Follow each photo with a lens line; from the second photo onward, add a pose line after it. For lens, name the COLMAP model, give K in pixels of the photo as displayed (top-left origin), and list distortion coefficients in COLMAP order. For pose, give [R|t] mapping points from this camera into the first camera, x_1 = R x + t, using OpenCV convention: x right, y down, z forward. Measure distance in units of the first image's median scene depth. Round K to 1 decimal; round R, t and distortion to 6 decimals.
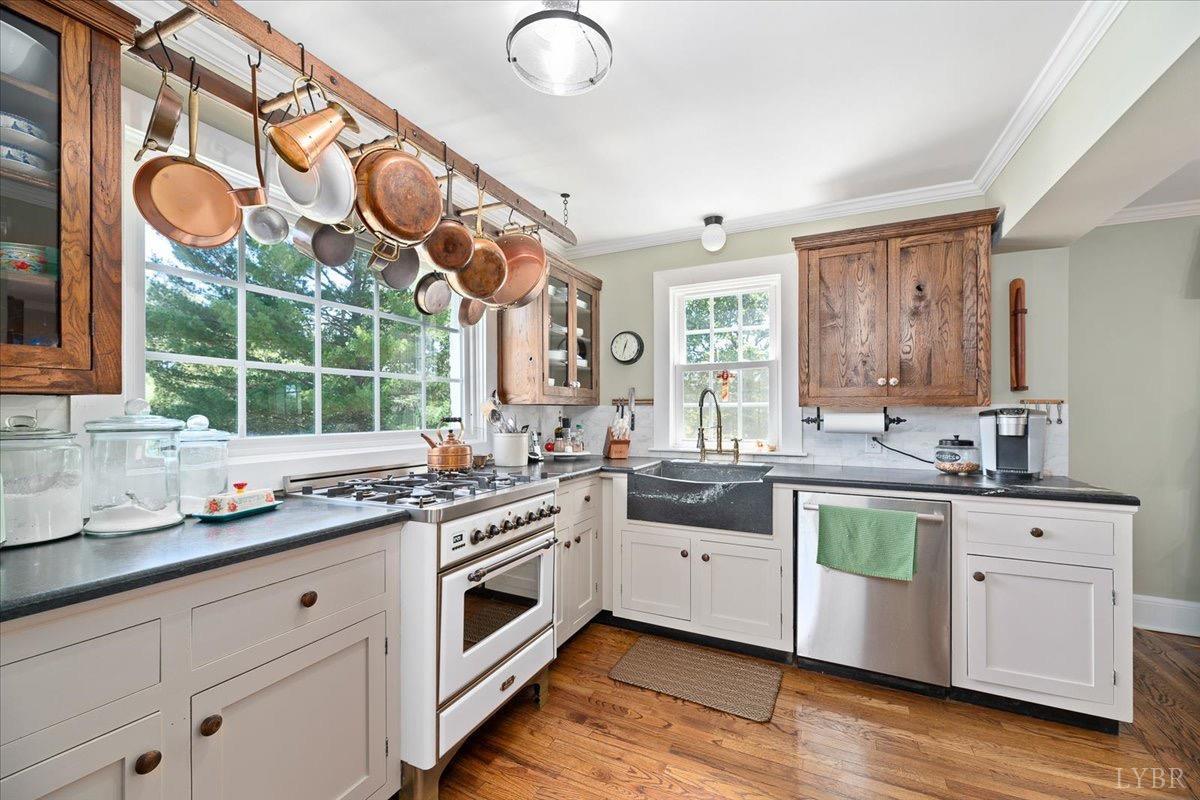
lens RADIAL K [[489.1, 0, 595.7], [0, 489.1, 415.9], [0, 0, 1]] dist [0.000682, 0.000198]
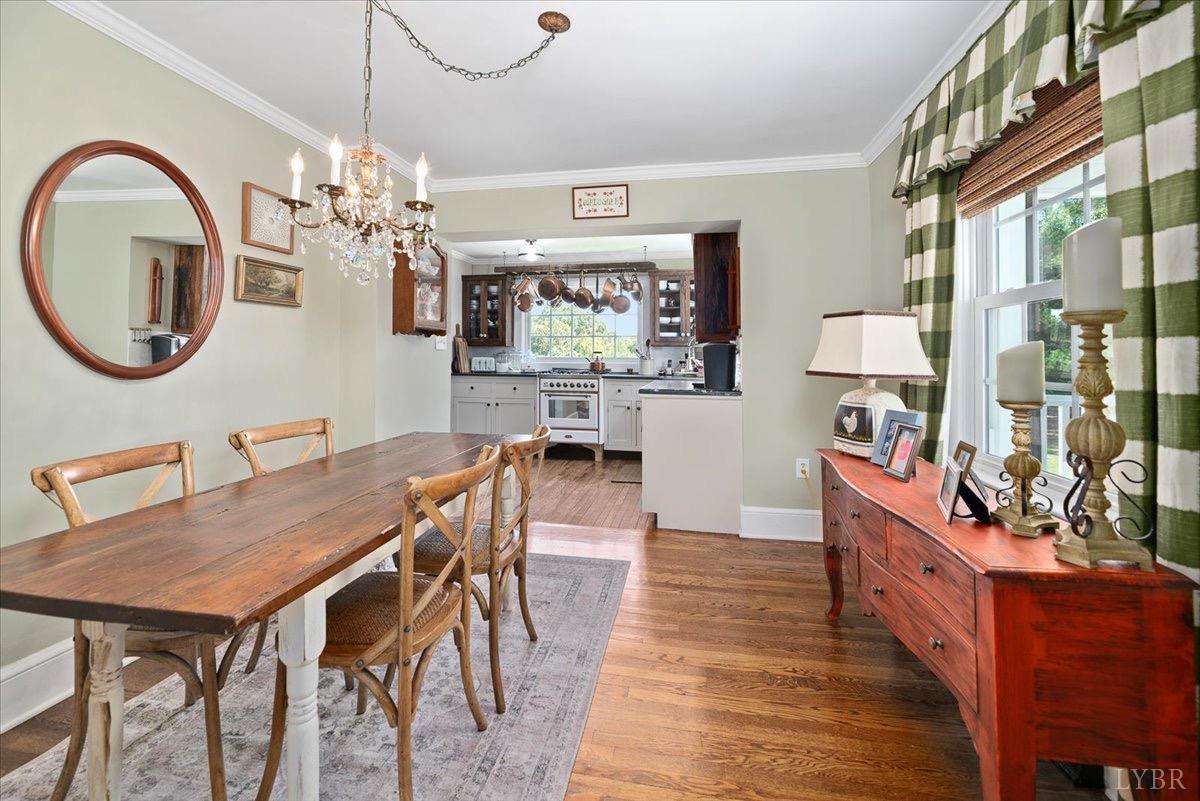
lens RADIAL K [[498.3, 0, 596.7], [0, 498.3, 356.1], [0, 0, 1]] dist [-0.001804, -0.000583]
pose [[0.269388, 0.002272, -0.963029, 2.064983], [-0.012149, 0.999926, -0.001039, 0.028008], [0.962955, 0.011980, 0.269395, 0.223696]]
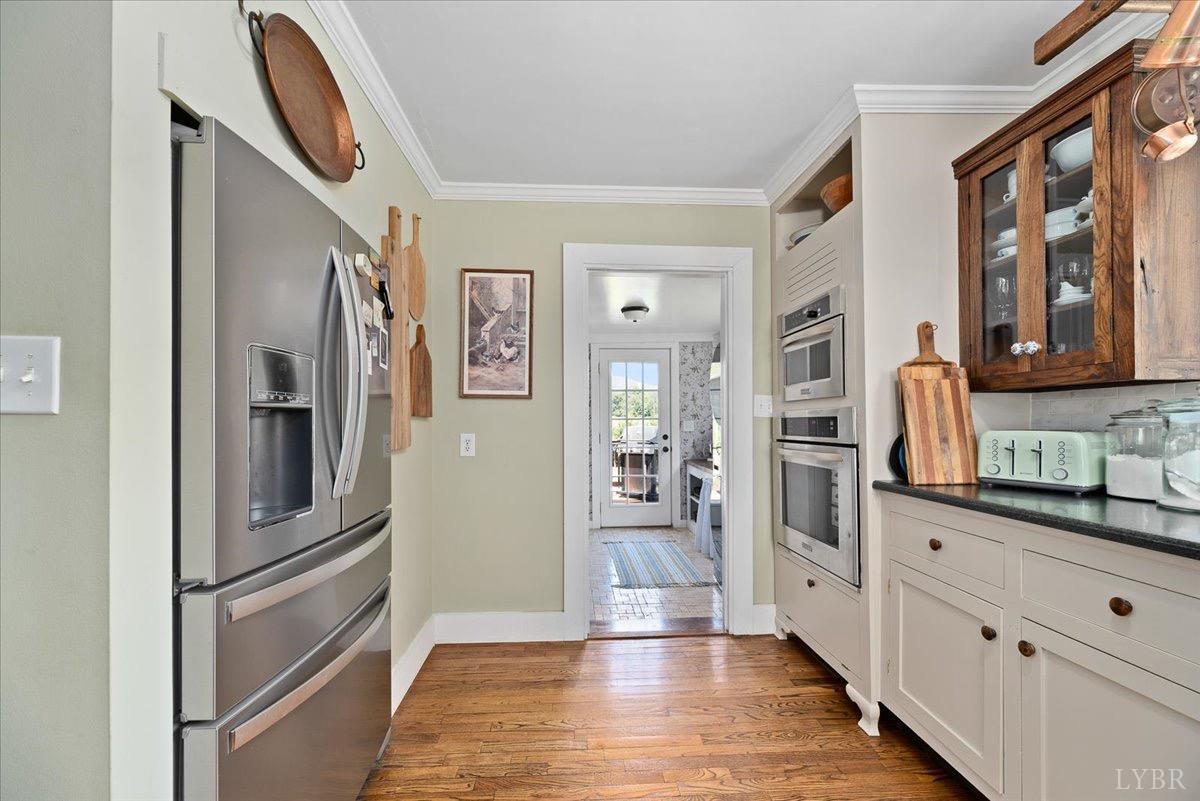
lens RADIAL K [[489.1, 0, 595.7], [0, 489.1, 416.4], [0, 0, 1]] dist [0.000682, 0.000198]
pose [[-0.876999, 0.000043, -0.480491, 0.308538], [0.001339, 0.999996, -0.002355, 0.019892], [0.480490, -0.002709, -0.876996, 0.636852]]
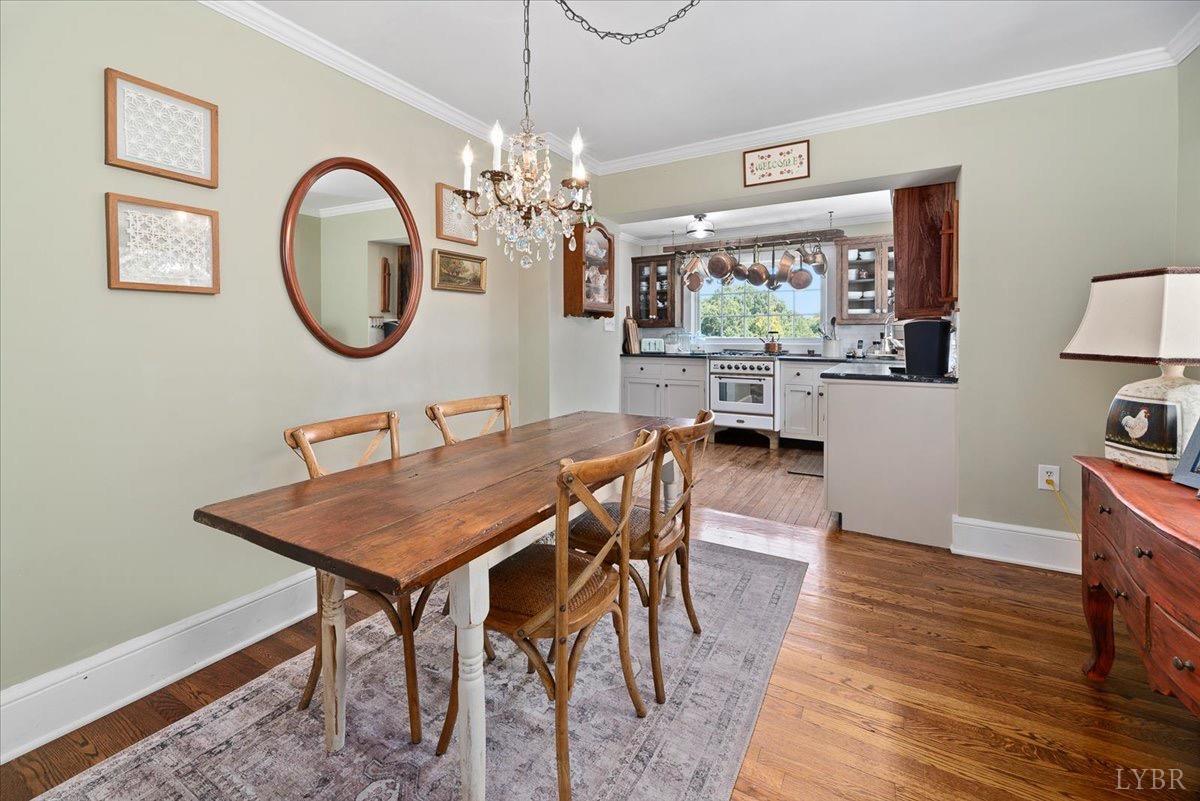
lens RADIAL K [[498.3, 0, 596.7], [0, 498.3, 356.1], [0, 0, 1]] dist [-0.001804, -0.000583]
pose [[-0.069084, 0.038977, -0.996849, 2.029072], [-0.004642, 0.999213, 0.039392, 0.029343], [0.997600, 0.007349, -0.068849, 0.241362]]
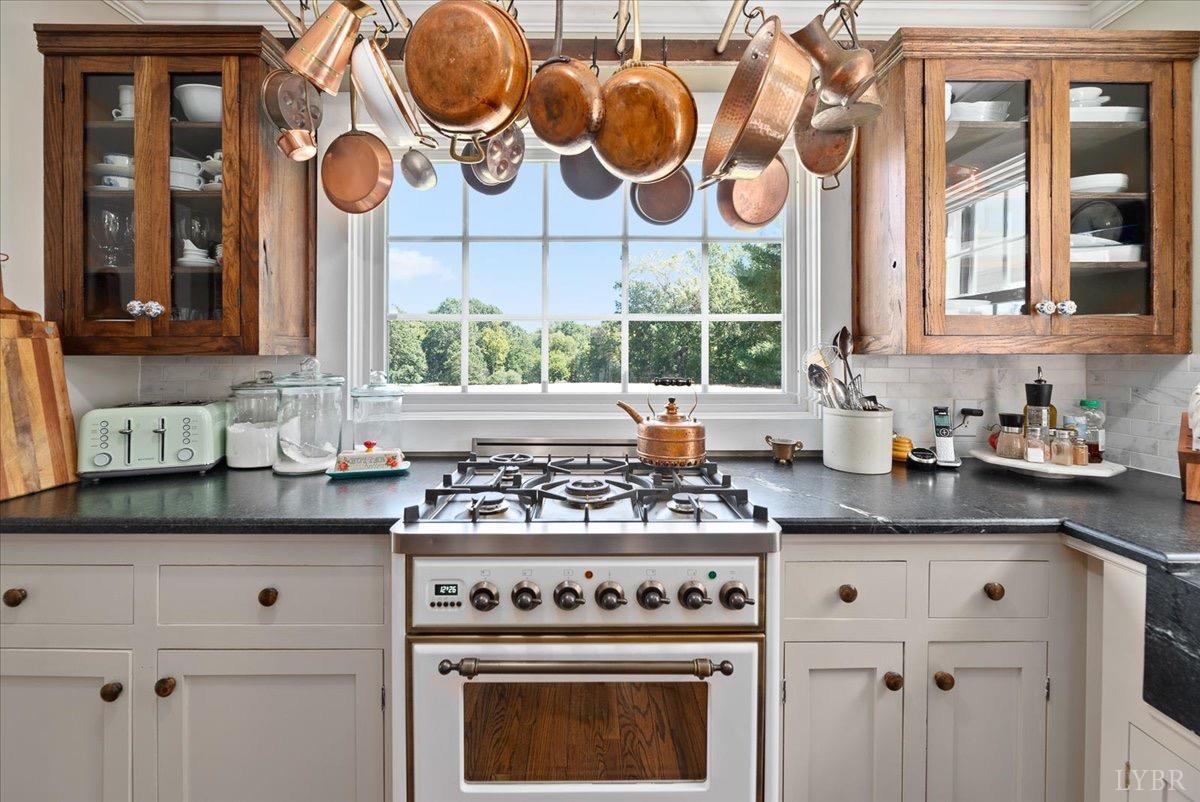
lens RADIAL K [[498.3, 0, 596.7], [0, 498.3, 356.6], [0, 0, 1]] dist [-0.001804, -0.000583]
pose [[0.442734, 0.007231, -0.896624, 0.210621], [-0.007757, 0.999961, 0.004234, -0.023763], [0.896619, 0.005080, 0.442773, 0.546572]]
